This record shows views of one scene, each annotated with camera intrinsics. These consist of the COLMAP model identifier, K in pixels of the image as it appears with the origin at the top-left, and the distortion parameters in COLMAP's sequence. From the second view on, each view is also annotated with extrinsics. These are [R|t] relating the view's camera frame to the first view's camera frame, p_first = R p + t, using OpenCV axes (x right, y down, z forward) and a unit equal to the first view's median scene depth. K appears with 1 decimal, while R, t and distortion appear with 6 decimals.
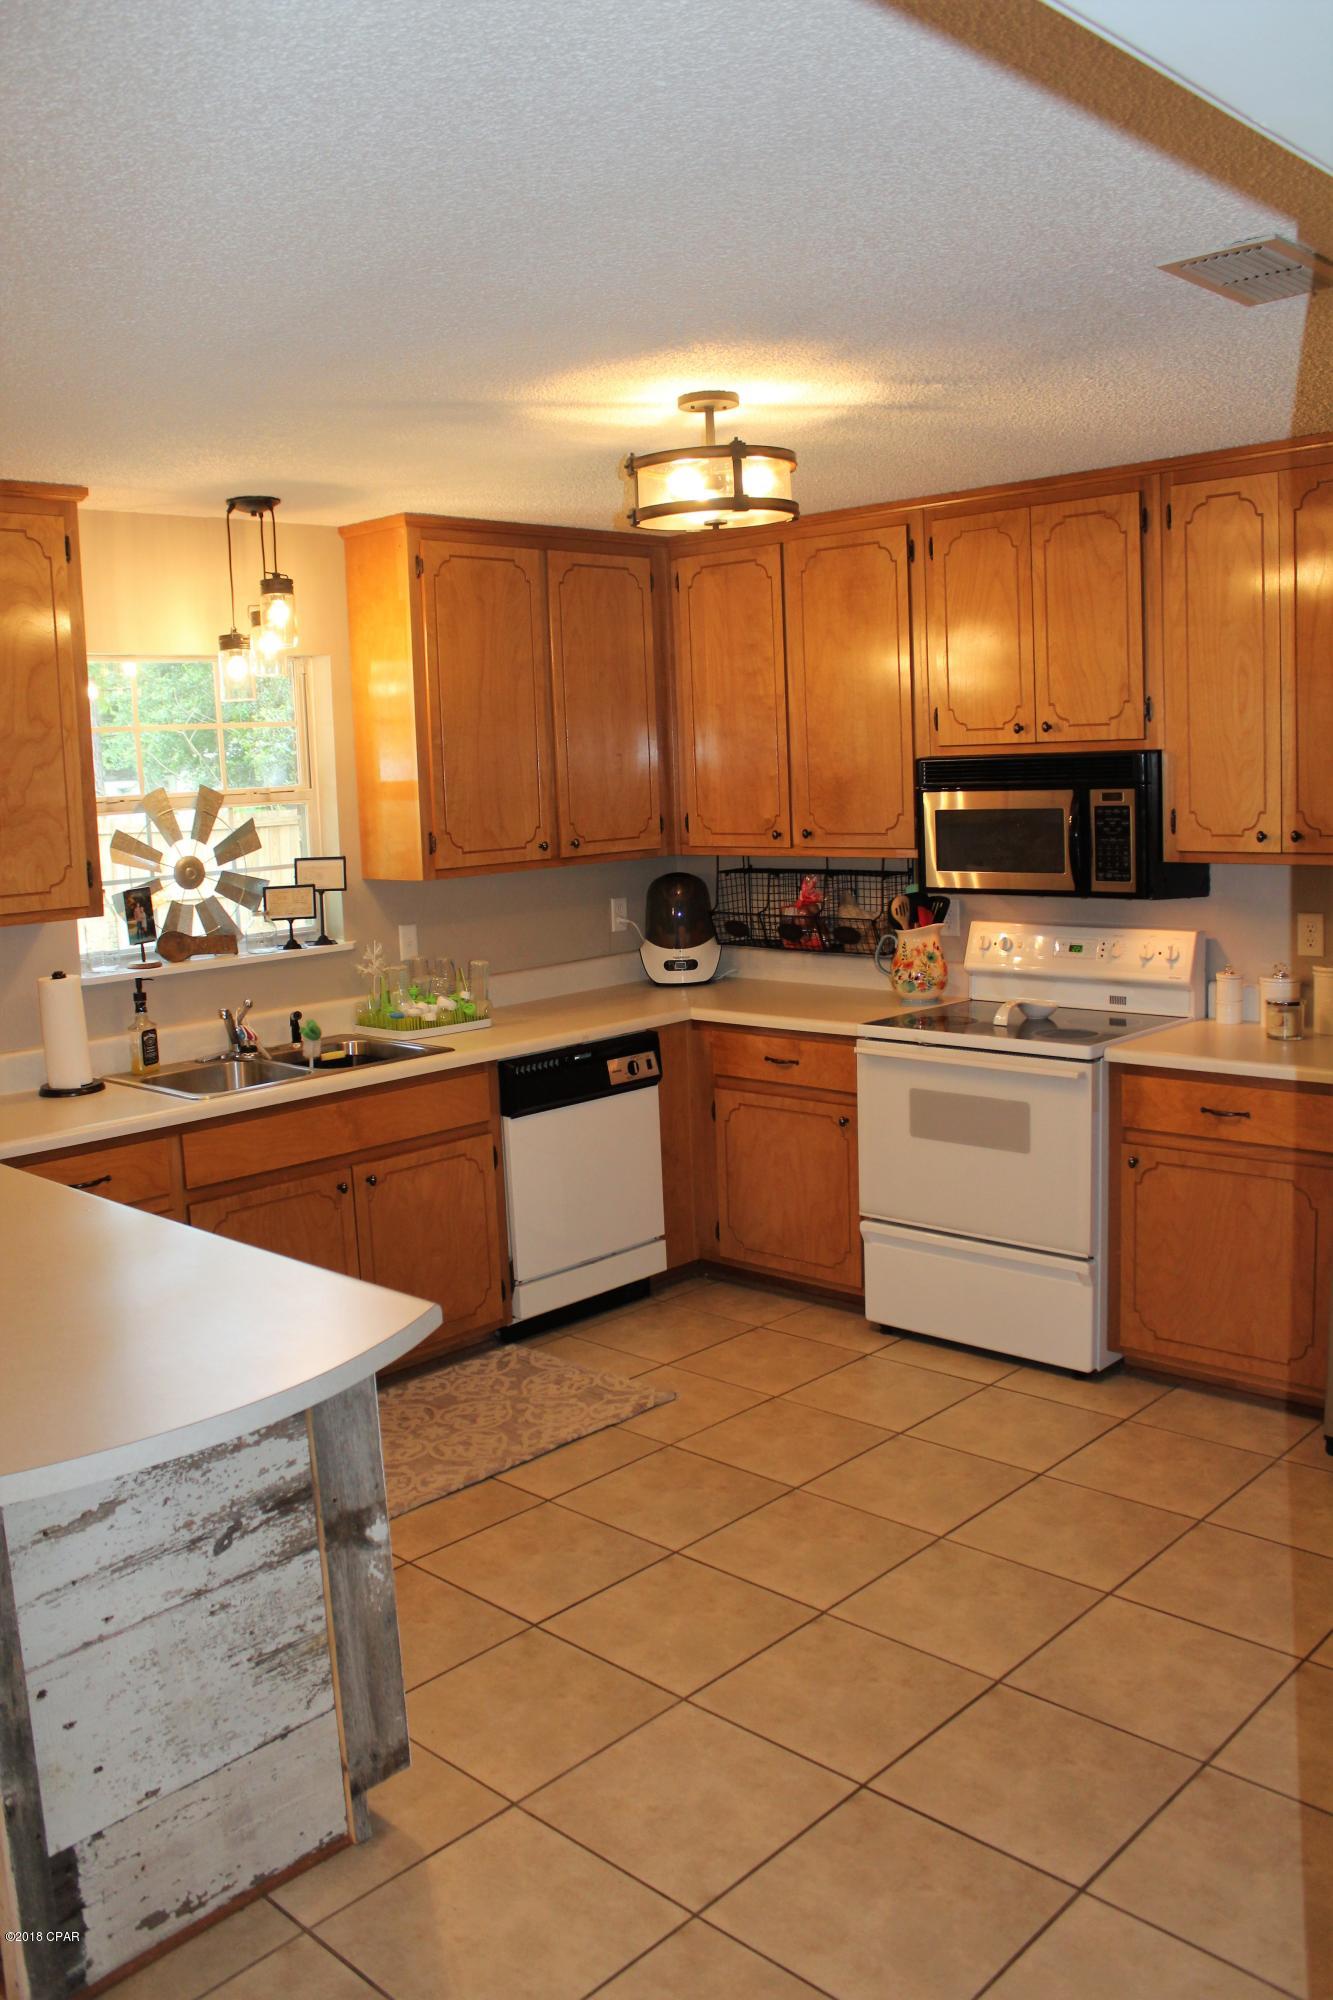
lens RADIAL K [[1653.6, 0, 666.5], [0, 1653.6, 1000.0], [0, 0, 1]] dist [-0.161100, 0.146460]
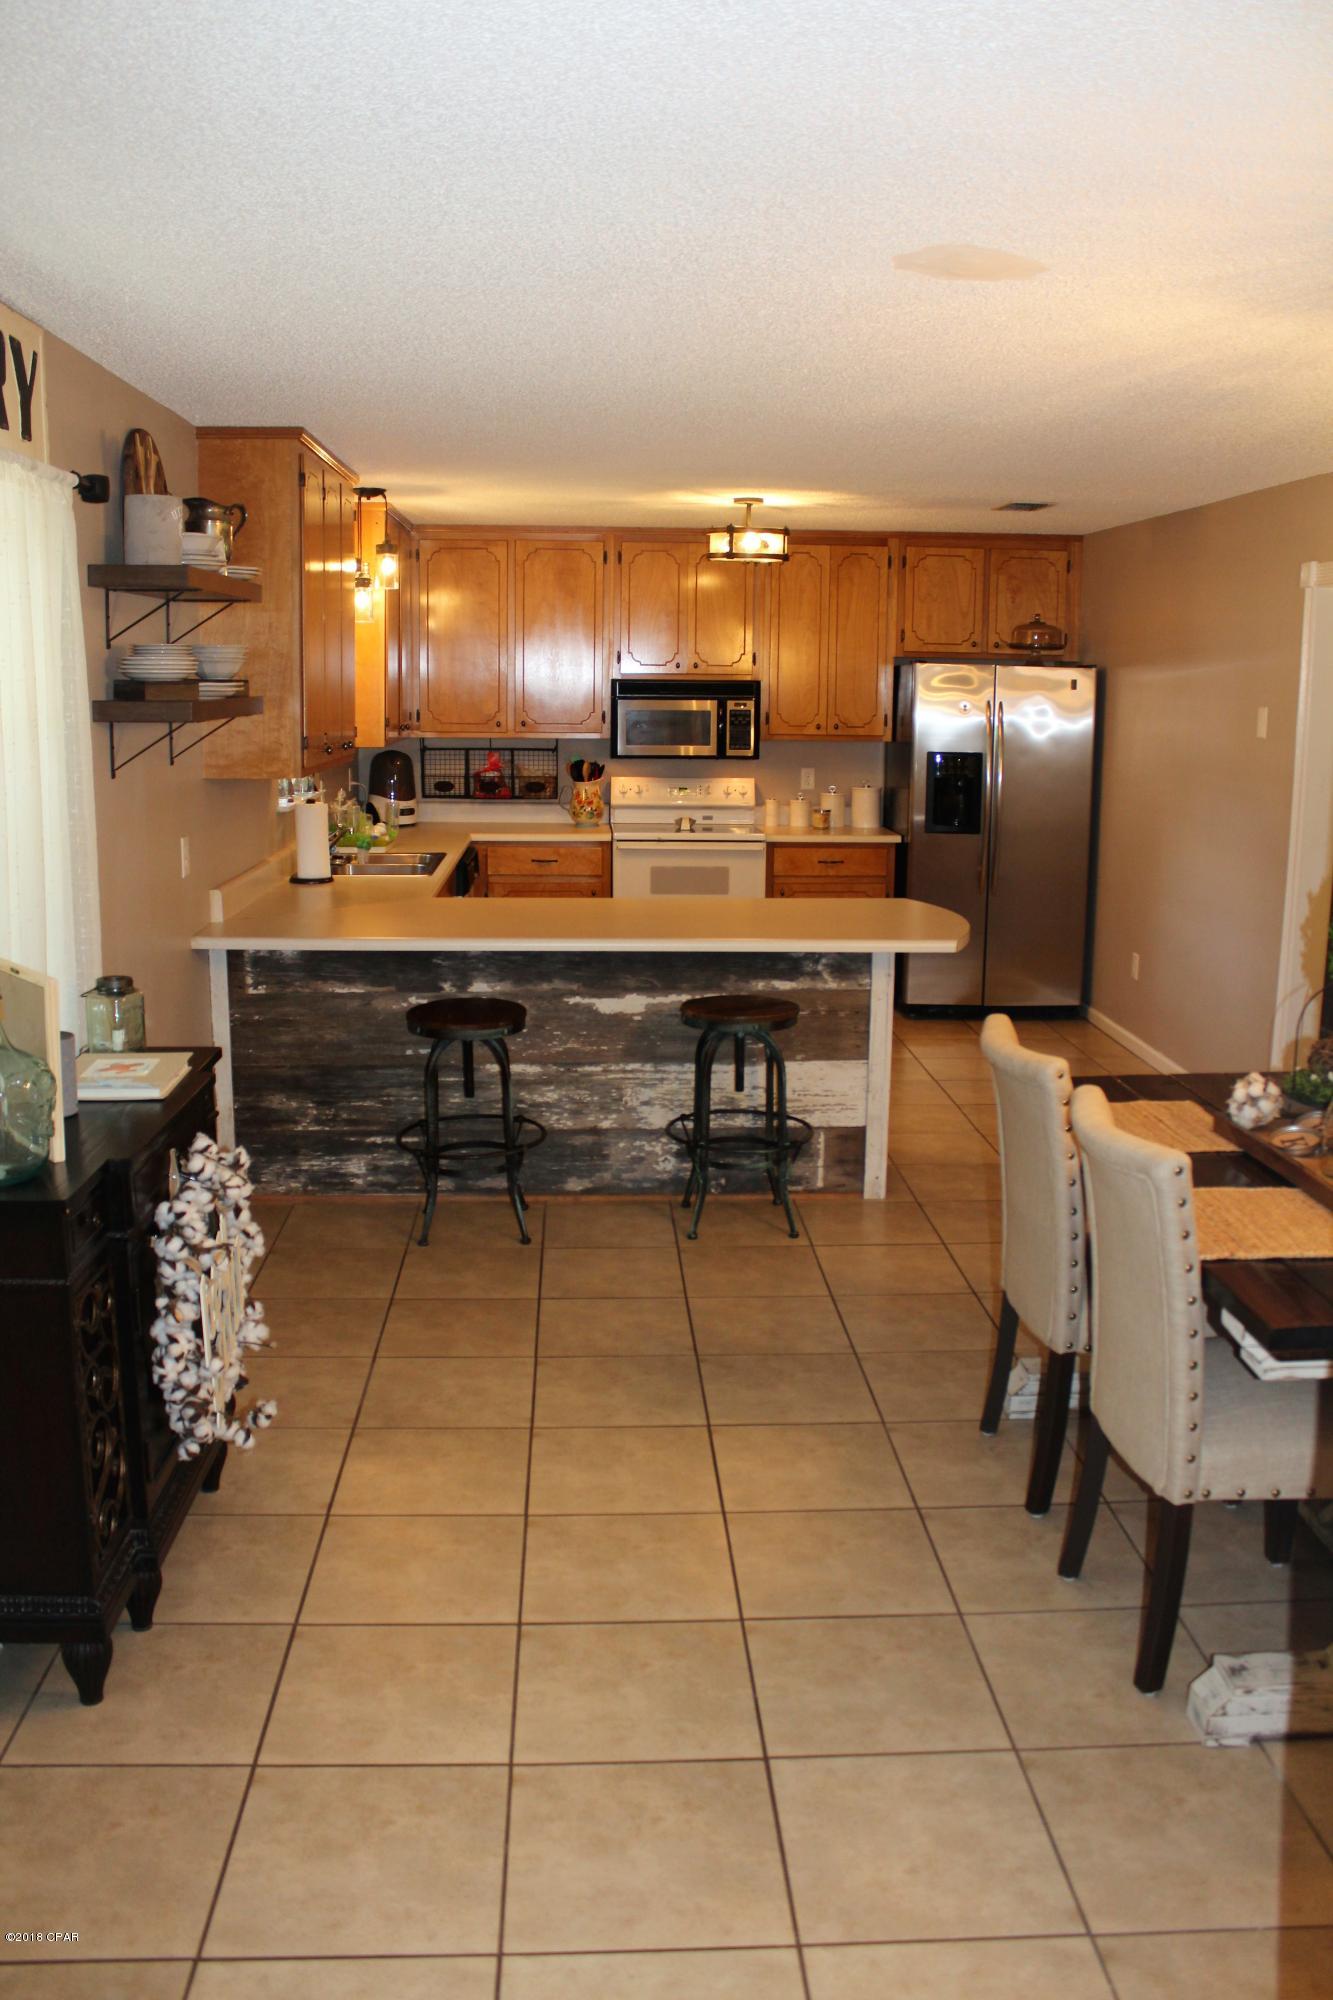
lens RADIAL K [[1653.6, 0, 666.5], [0, 1653.6, 1000.0], [0, 0, 1]] dist [-0.161100, 0.146460]
pose [[0.684533, -0.093406, 0.722973, -1.133040], [0.063021, 0.995627, 0.068962, 0.074479], [-0.726253, -0.001645, 0.687426, -0.231452]]
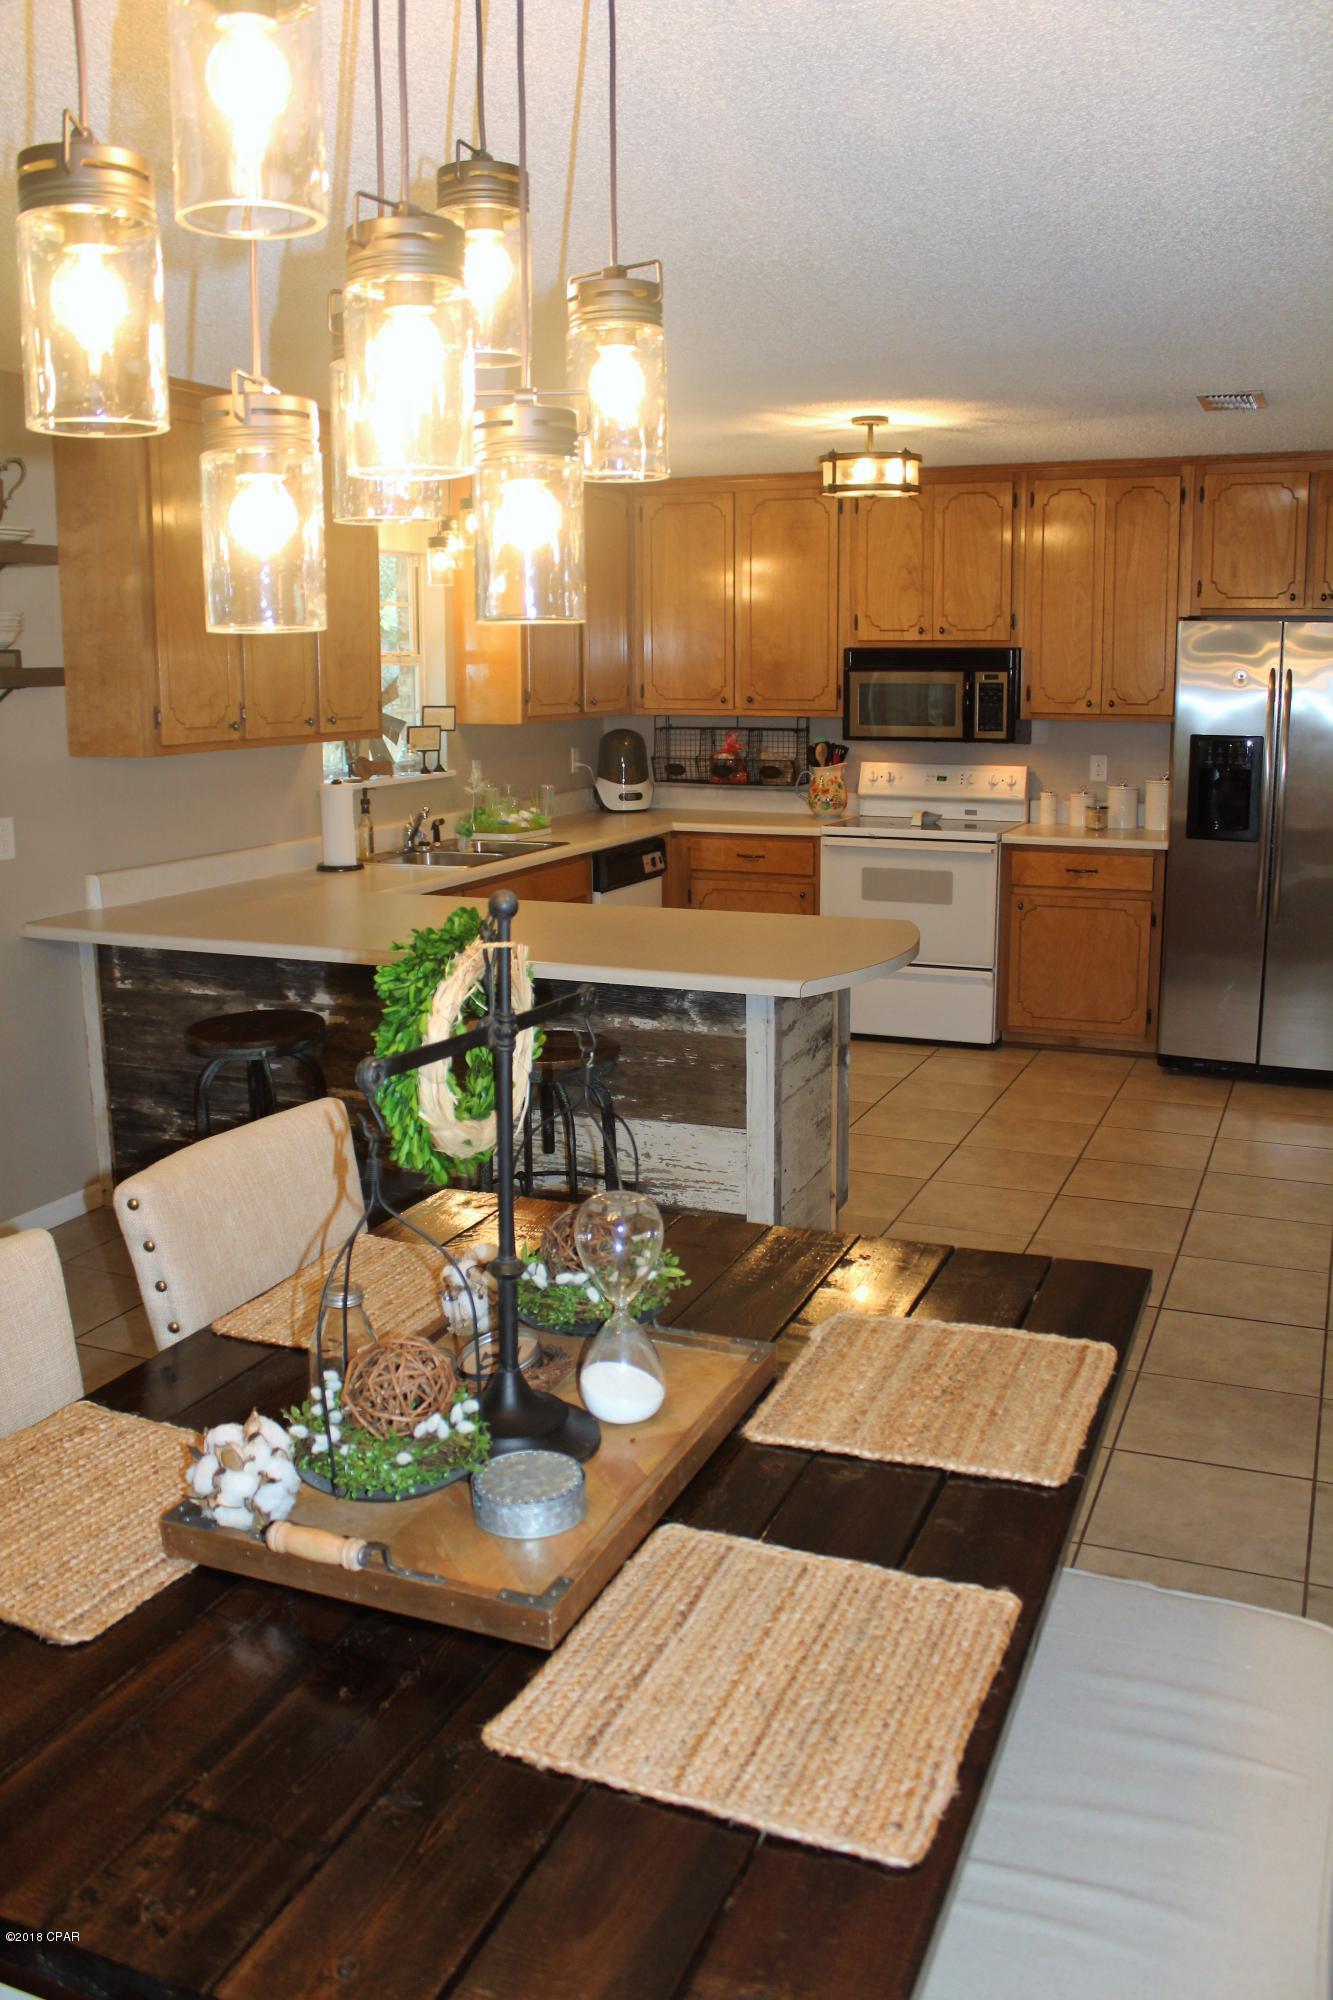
lens RADIAL K [[1653.6, 0, 666.5], [0, 1653.6, 1000.0], [0, 0, 1]] dist [-0.161100, 0.146460]
pose [[0.935185, -0.037416, 0.352177, -0.552219], [0.018120, 0.998156, 0.057929, 0.083538], [-0.353695, -0.047793, 0.934139, -0.347822]]
